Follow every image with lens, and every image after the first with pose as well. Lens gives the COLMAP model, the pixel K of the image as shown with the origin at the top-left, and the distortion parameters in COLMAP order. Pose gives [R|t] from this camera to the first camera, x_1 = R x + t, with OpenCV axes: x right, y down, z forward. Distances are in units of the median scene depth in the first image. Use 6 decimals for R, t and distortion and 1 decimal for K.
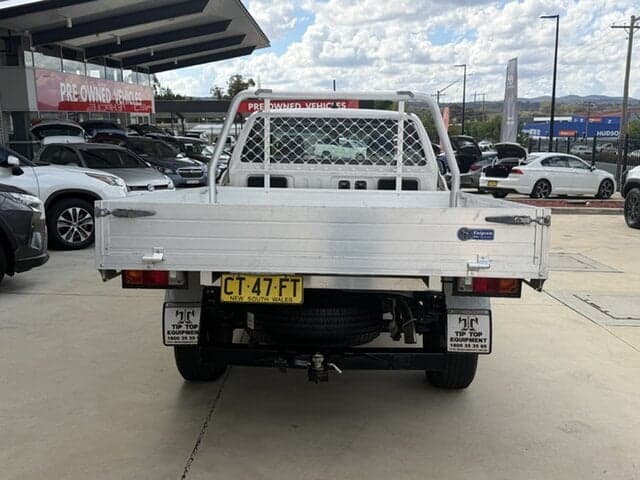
lens RADIAL K [[672.5, 0, 325.8], [0, 672.5, 238.4], [0, 0, 1]] dist [0.195336, -0.434915]
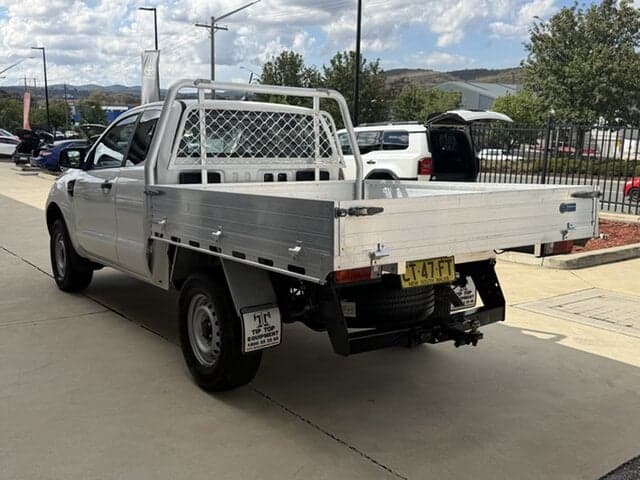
lens RADIAL K [[672.5, 0, 325.8], [0, 672.5, 238.4], [0, 0, 1]] dist [0.195336, -0.434915]
pose [[0.771720, -0.097065, 0.628512, -0.560264], [0.086294, 0.995126, 0.047727, -0.028944], [-0.630081, 0.017405, 0.776334, 0.150829]]
